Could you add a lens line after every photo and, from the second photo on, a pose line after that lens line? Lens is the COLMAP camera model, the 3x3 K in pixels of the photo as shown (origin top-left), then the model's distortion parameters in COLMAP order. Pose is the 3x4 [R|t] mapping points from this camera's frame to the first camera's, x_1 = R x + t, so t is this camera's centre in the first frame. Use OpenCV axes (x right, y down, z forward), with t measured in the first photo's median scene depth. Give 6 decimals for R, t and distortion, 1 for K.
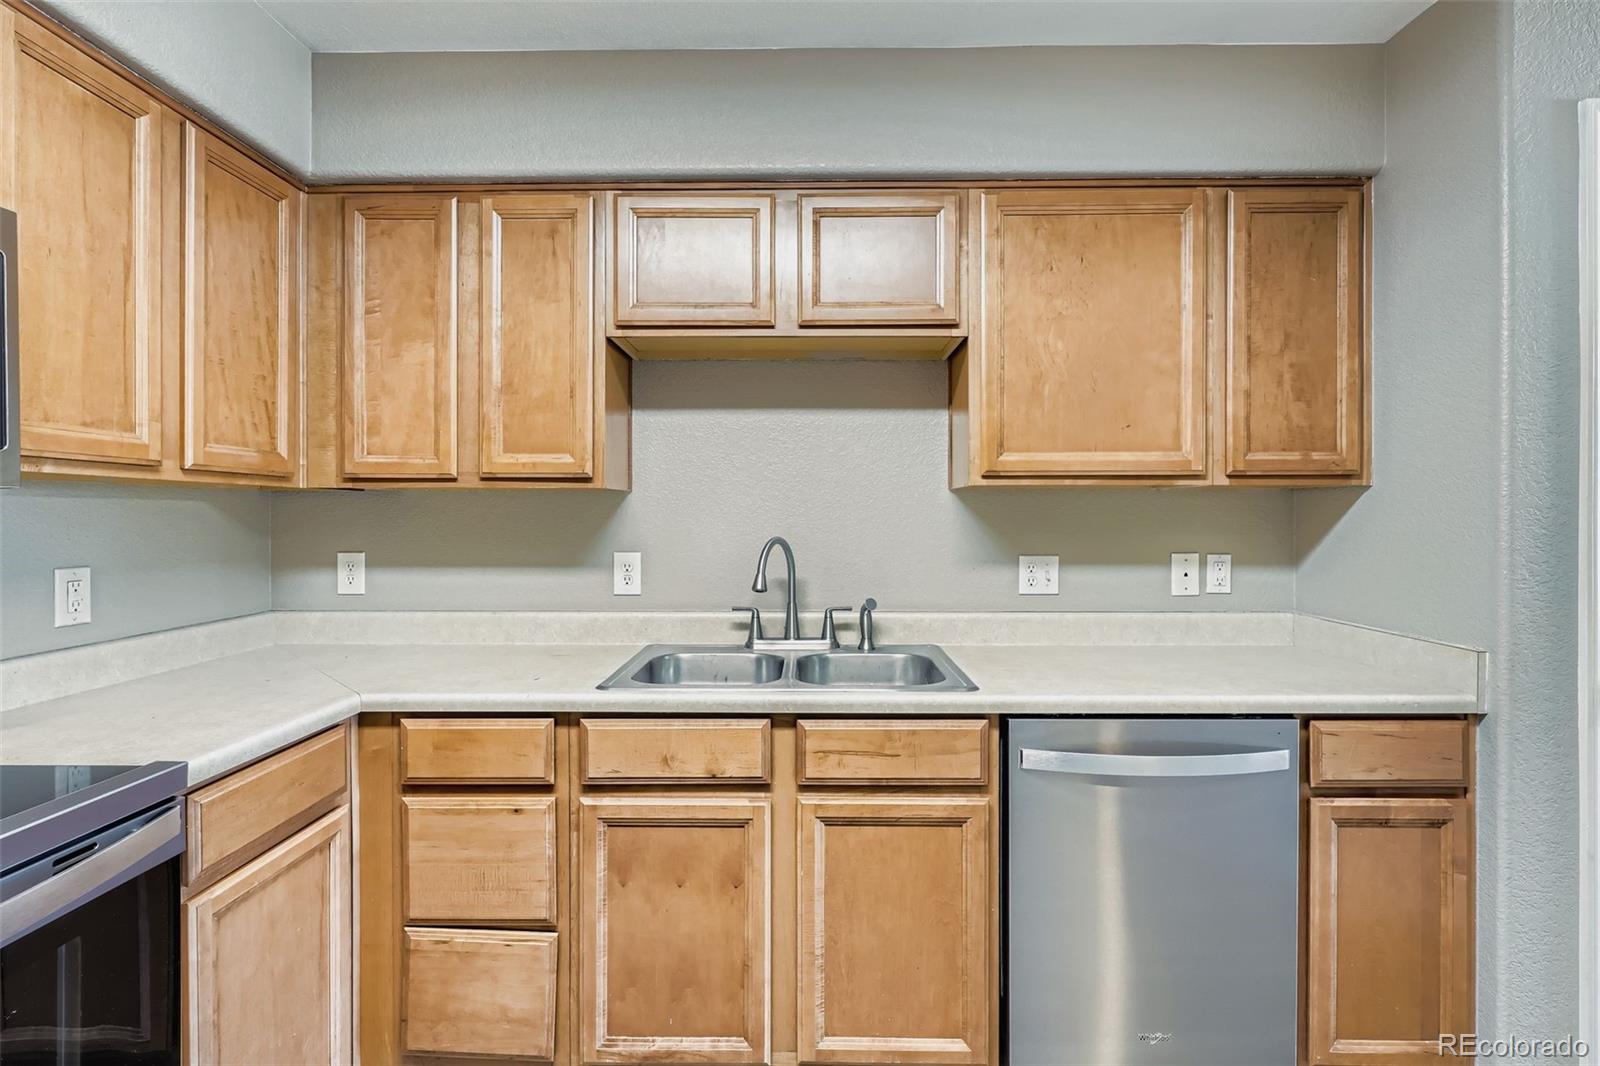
lens RADIAL K [[758.1, 0, 797.7], [0, 758.1, 519.7], [0, 0, 1]] dist [0.000654, -0.000132]
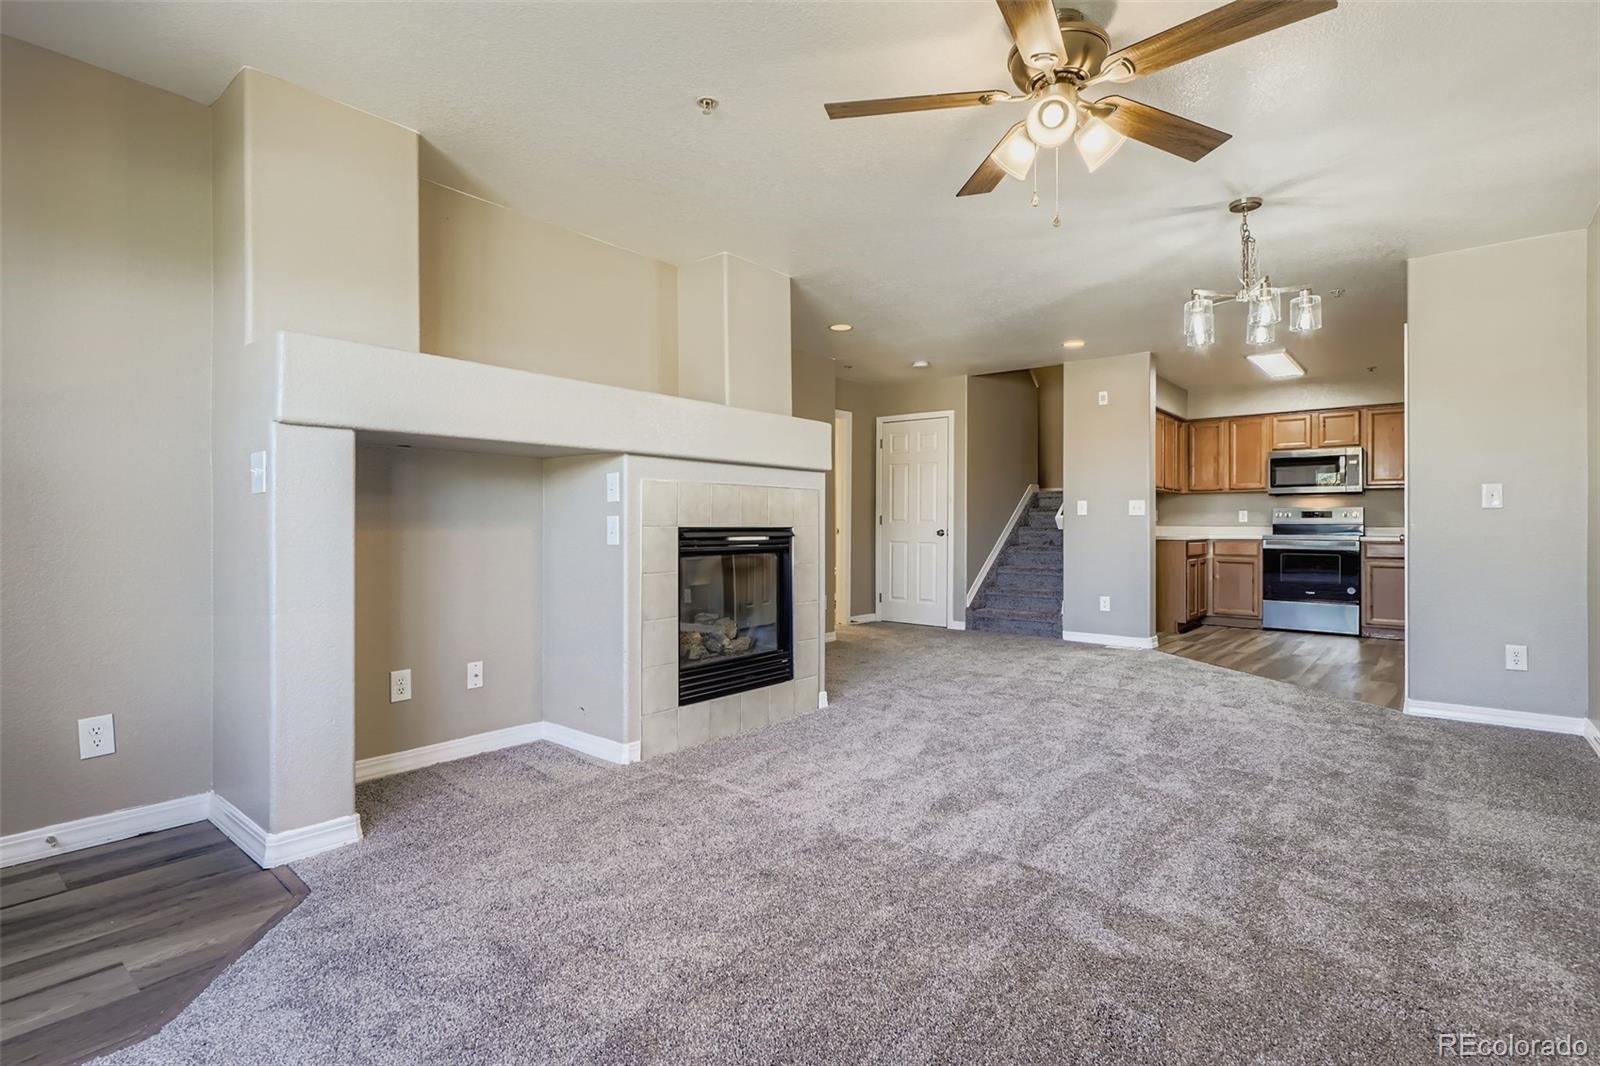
lens RADIAL K [[782.7, 0, 801.6], [0, 782.7, 526.2], [0, 0, 1]] dist [0.001243, 0.000247]
pose [[-0.626239, 0.002020, -0.779628, 4.751739], [-0.005276, 0.999963, 0.006829, 0.157774], [0.779613, 0.008390, -0.626205, 1.000730]]
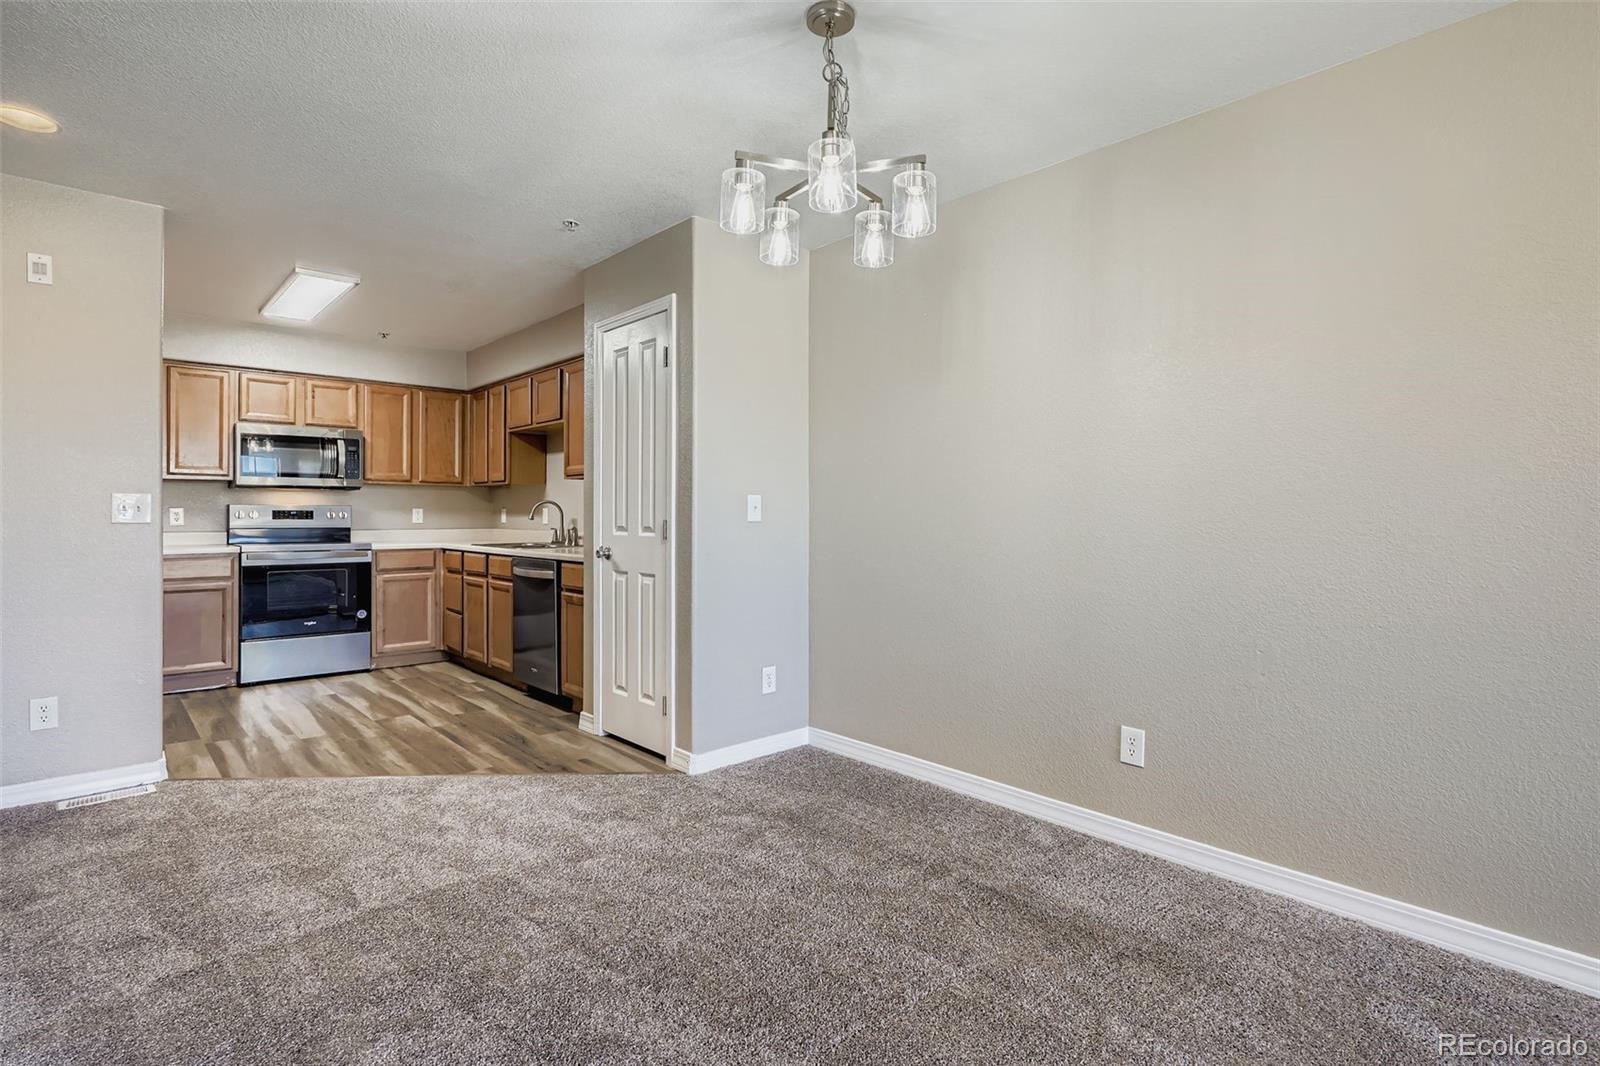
lens RADIAL K [[772.2, 0, 798.2], [0, 772.2, 514.8], [0, 0, 1]] dist [0.000820, 0.000063]
pose [[0.690771, 0.004675, -0.723058, 3.171080], [-0.009495, 0.999952, -0.002606, 0.089650], [0.723011, 0.008666, 0.690782, -0.296198]]
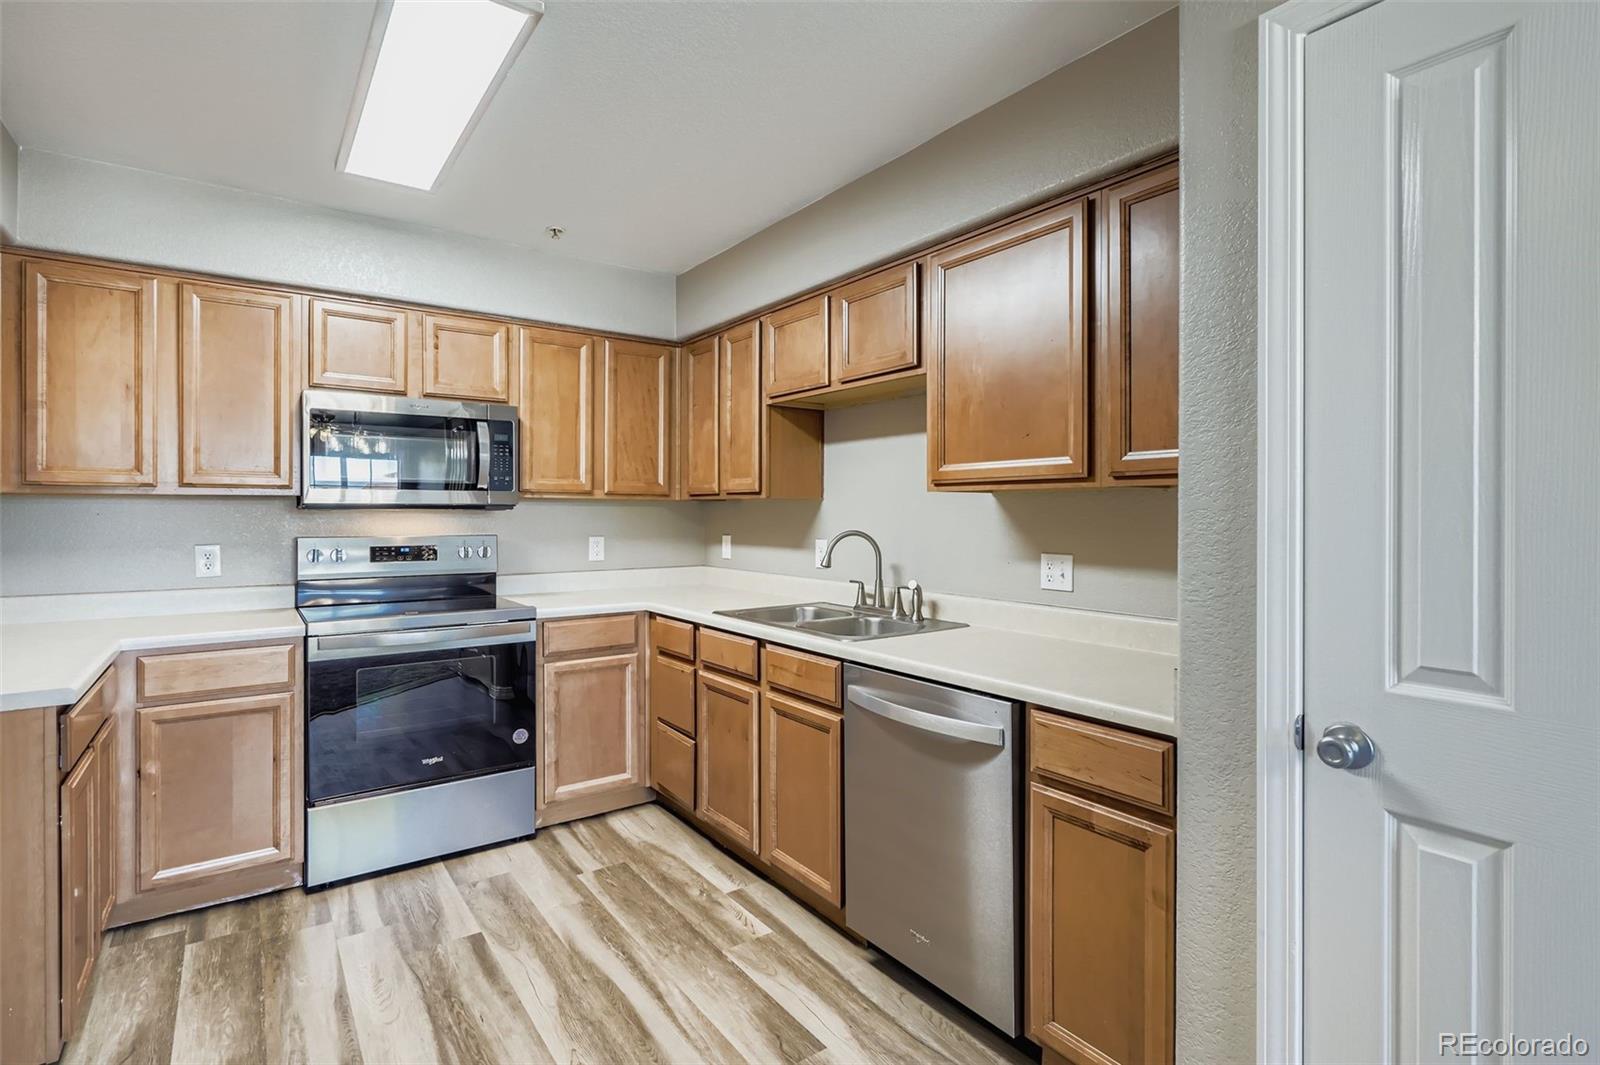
lens RADIAL K [[758.1, 0, 797.7], [0, 758.1, 519.2], [0, 0, 1]] dist [0.000654, -0.000132]
pose [[0.601769, 0.008194, -0.798628, 1.280372], [-0.008104, 0.999959, 0.004153, -0.004039], [0.798629, 0.003973, 0.601811, 0.090849]]
